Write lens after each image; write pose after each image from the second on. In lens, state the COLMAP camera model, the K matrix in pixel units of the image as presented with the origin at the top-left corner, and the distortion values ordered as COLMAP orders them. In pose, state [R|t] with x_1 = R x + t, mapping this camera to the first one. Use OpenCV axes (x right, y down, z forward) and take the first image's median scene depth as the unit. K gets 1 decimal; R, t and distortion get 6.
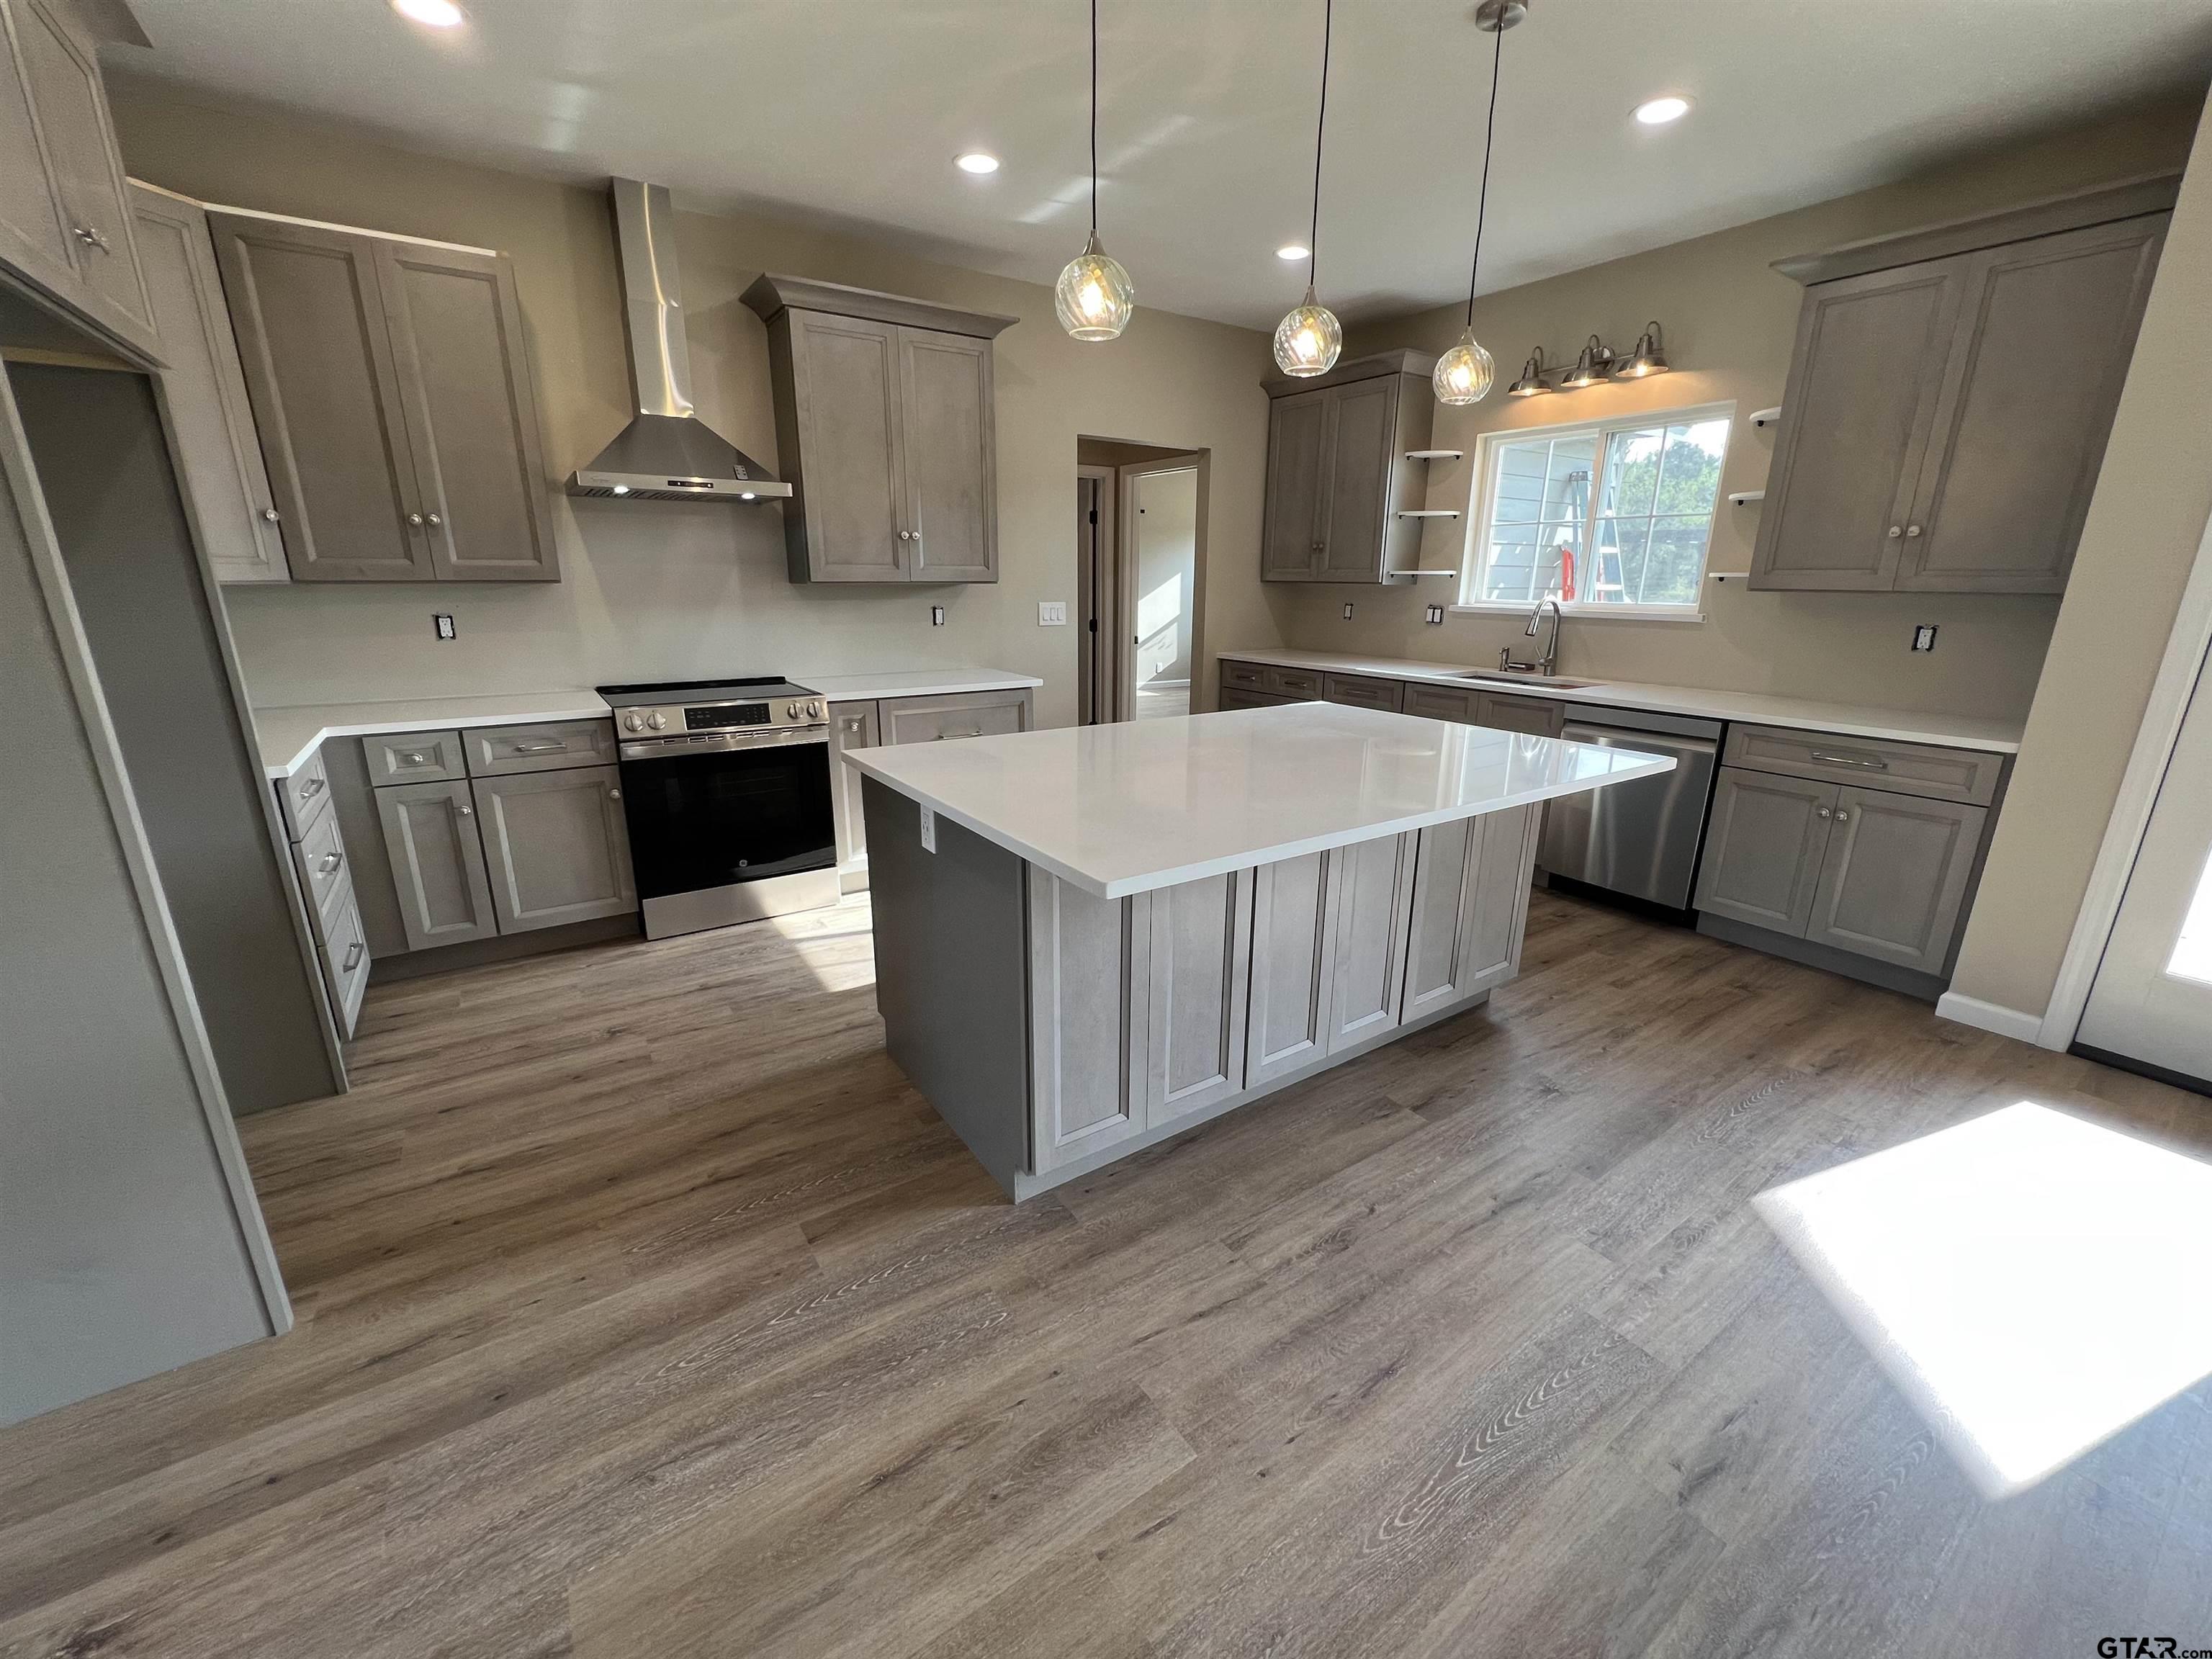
lens RADIAL K [[888.4, 0, 1102.4], [0, 888.4, 824.9], [0, 0, 1]] dist [-0.003125, 0.001139]
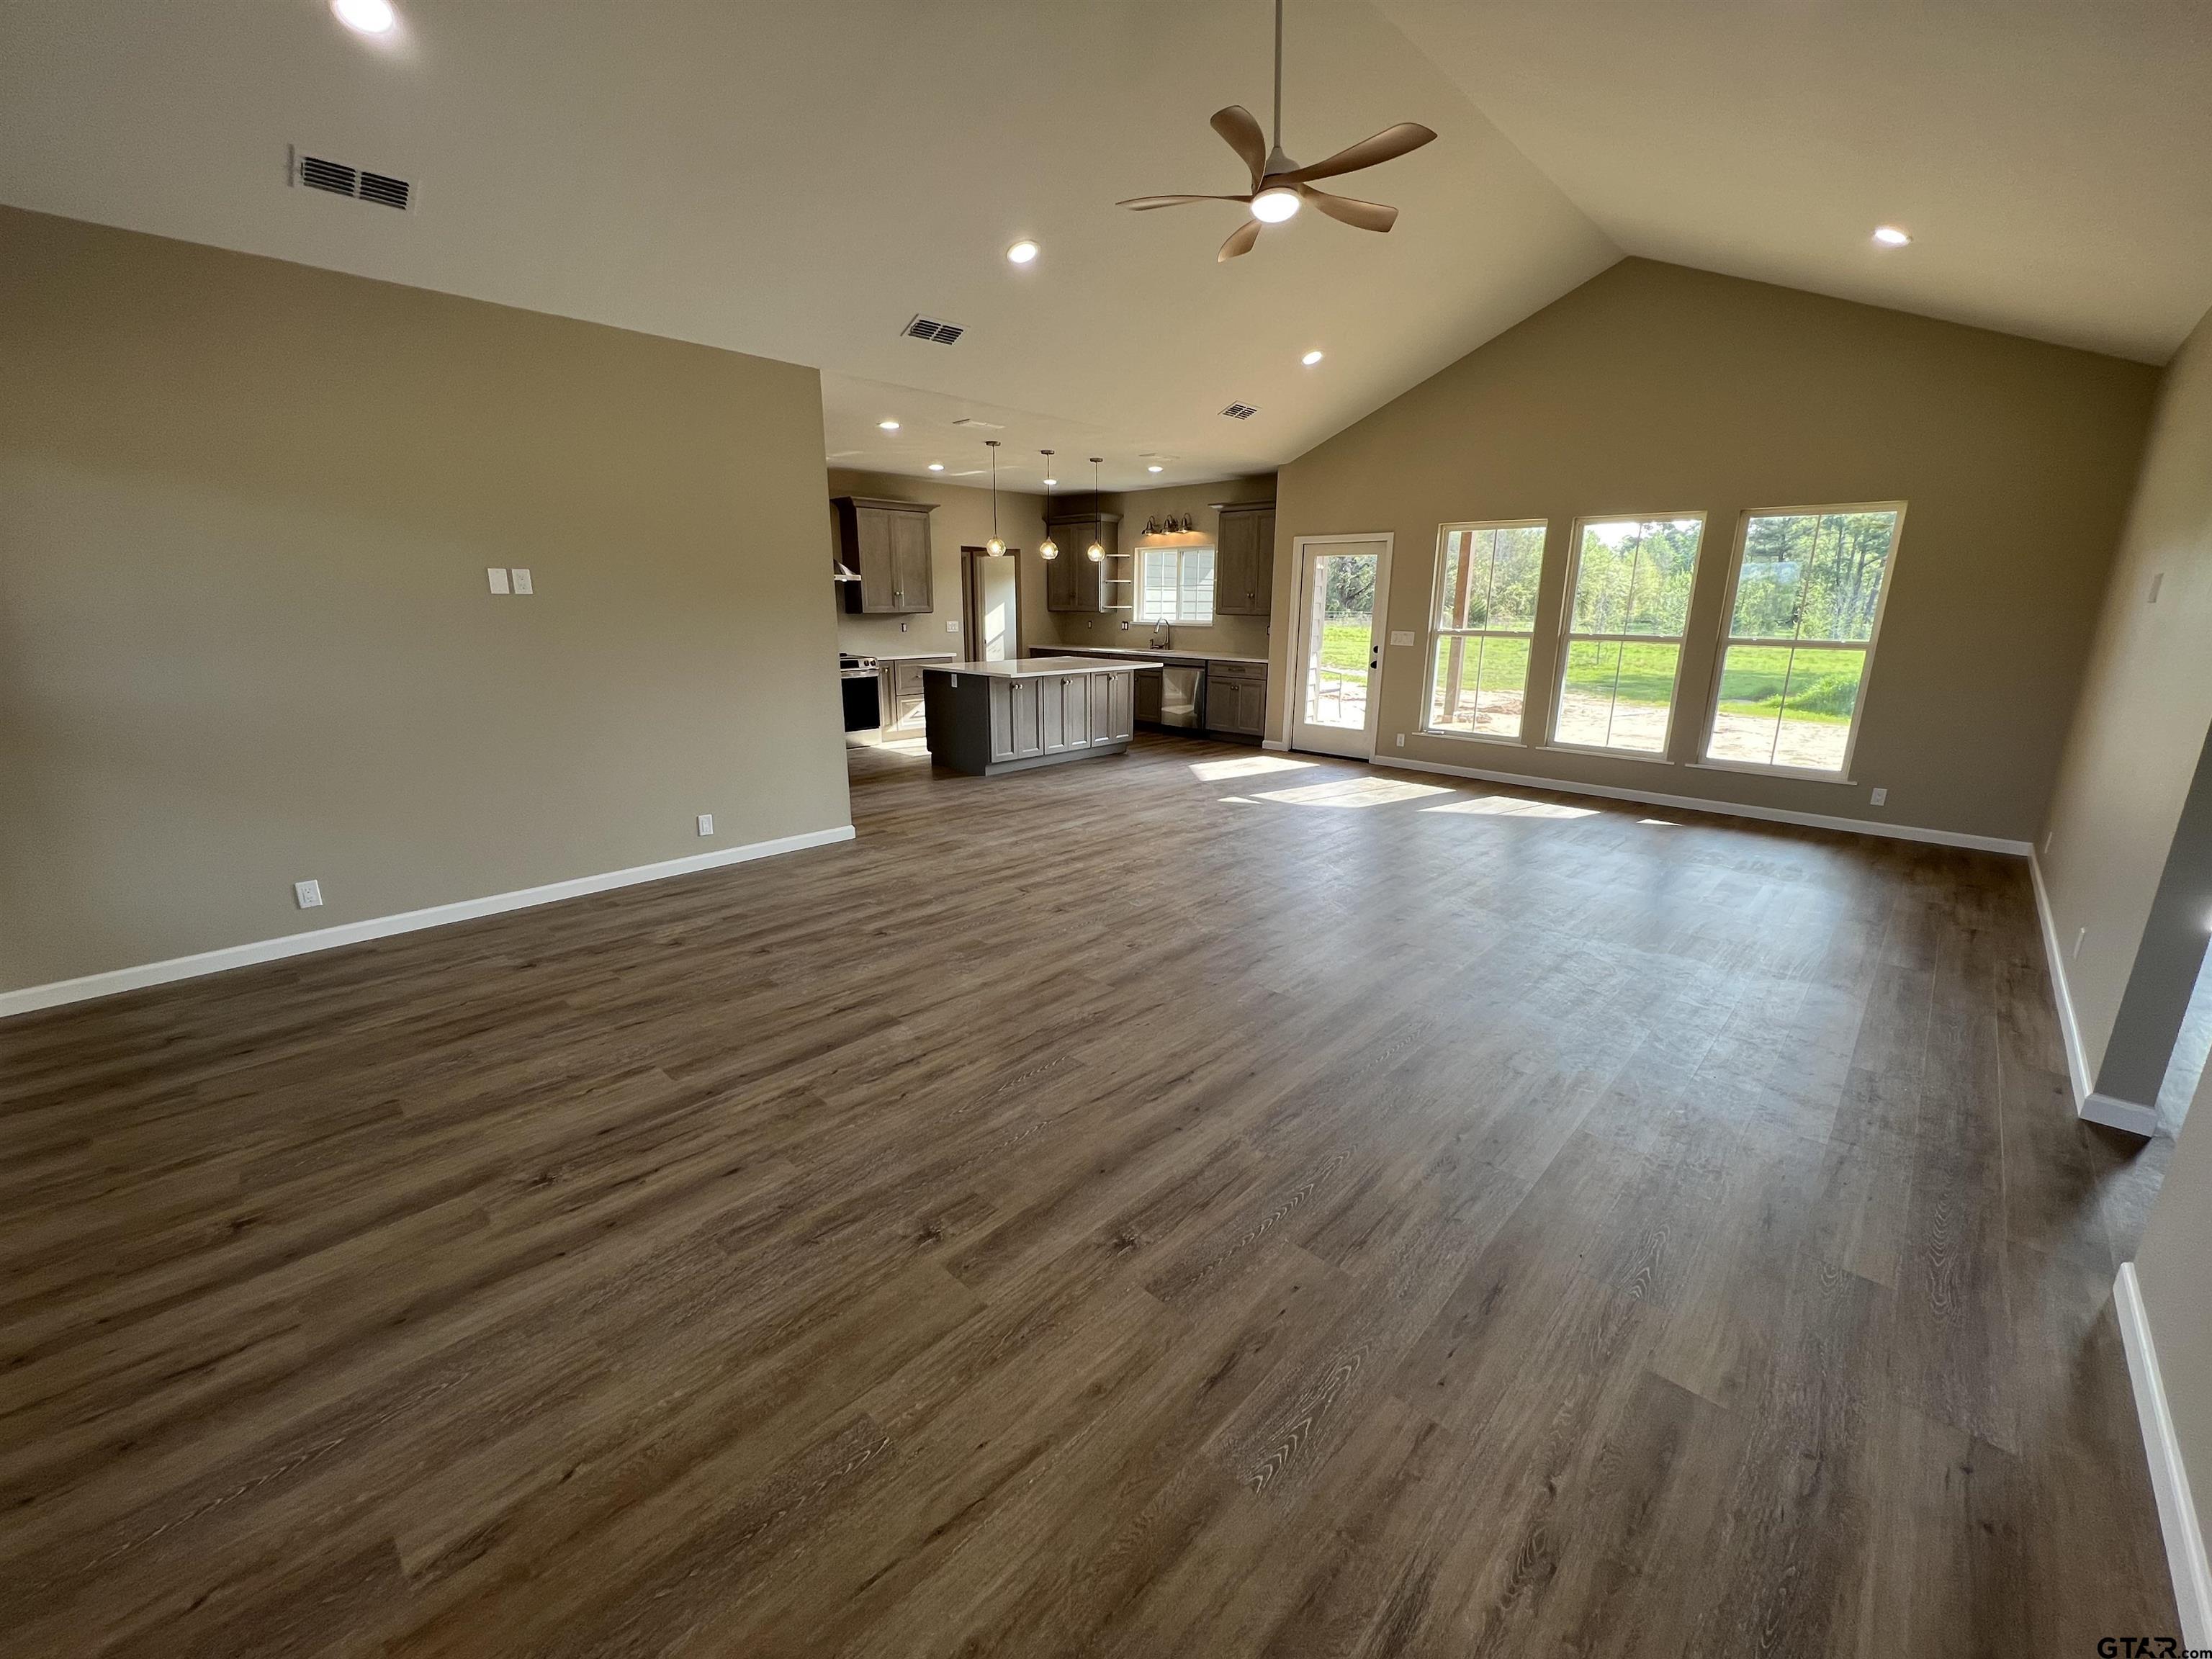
lens RADIAL K [[888.4, 0, 1102.4], [0, 888.4, 824.9], [0, 0, 1]] dist [-0.003125, 0.001139]
pose [[0.977717, -0.052541, 0.203247, -0.257617], [0.057676, 0.998146, -0.019420, 0.486026], [-0.201850, 0.030709, 0.978935, -1.857143]]
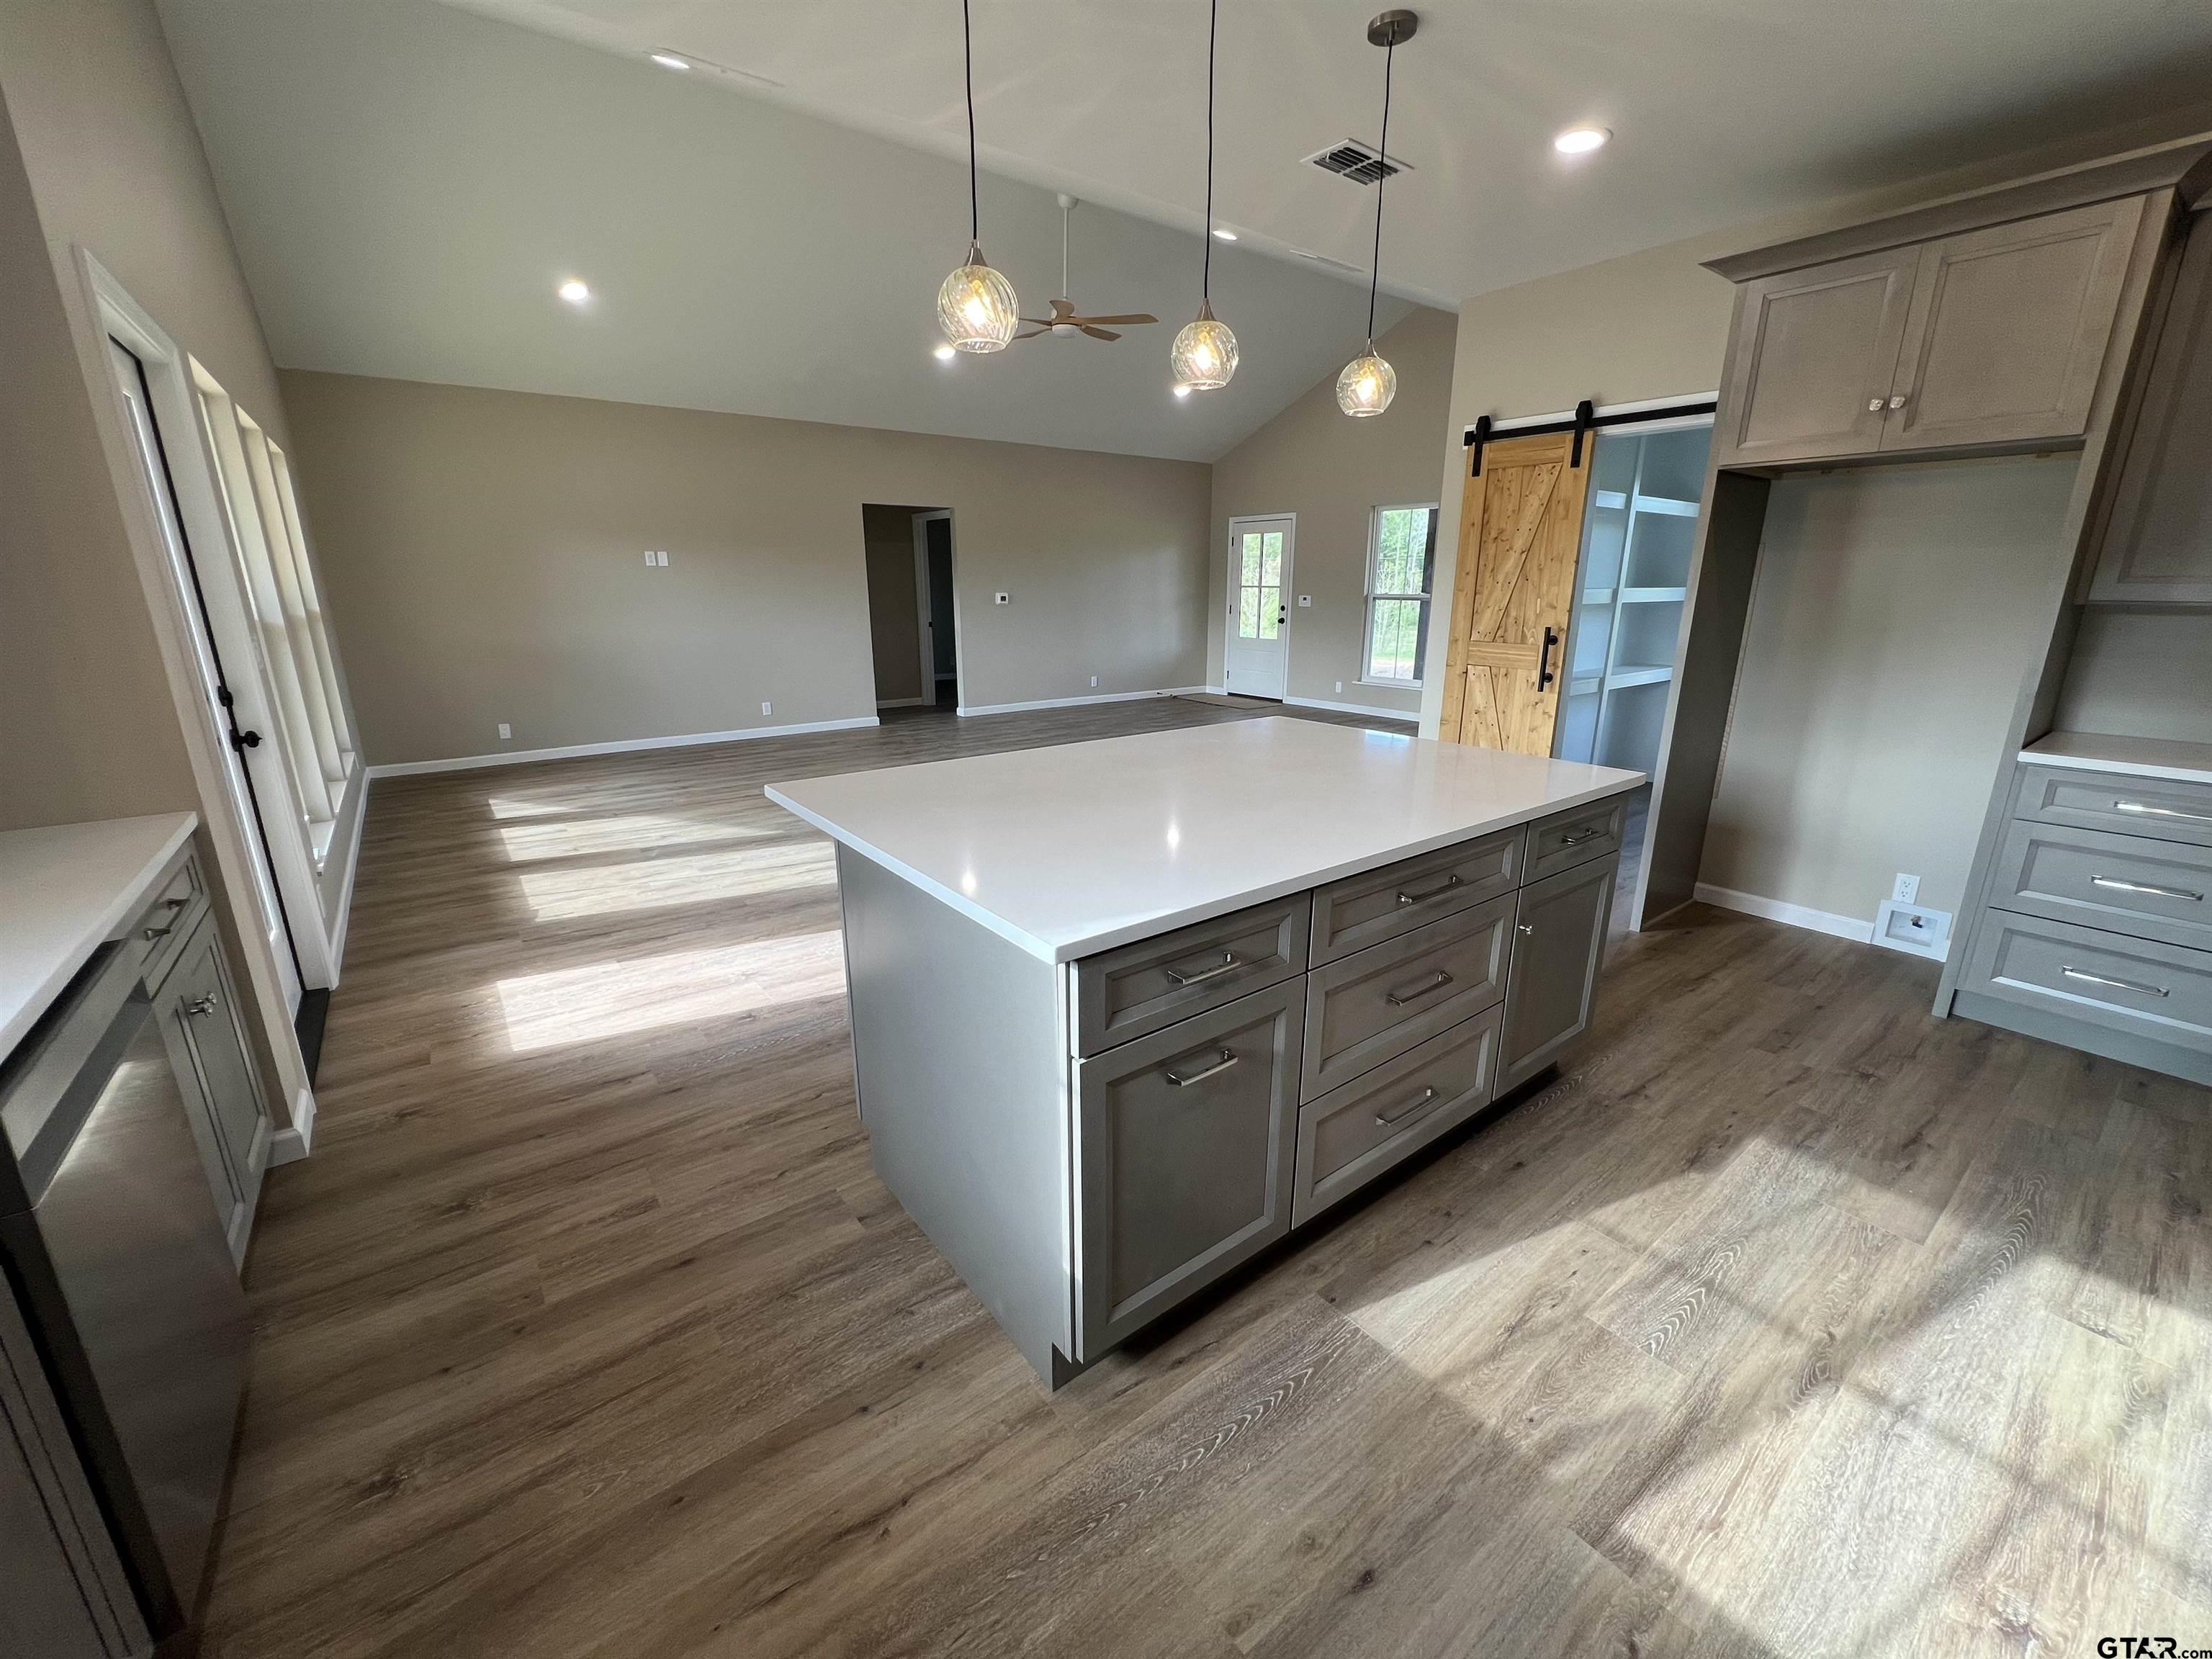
lens RADIAL K [[888.4, 0, 1102.4], [0, 888.4, 824.9], [0, 0, 1]] dist [-0.003125, 0.001139]
pose [[-0.998565, 0.008534, -0.052871, 0.276606], [-0.020224, 0.854038, 0.519818, -0.417320], [0.049590, 0.520141, -0.852640, 1.449616]]
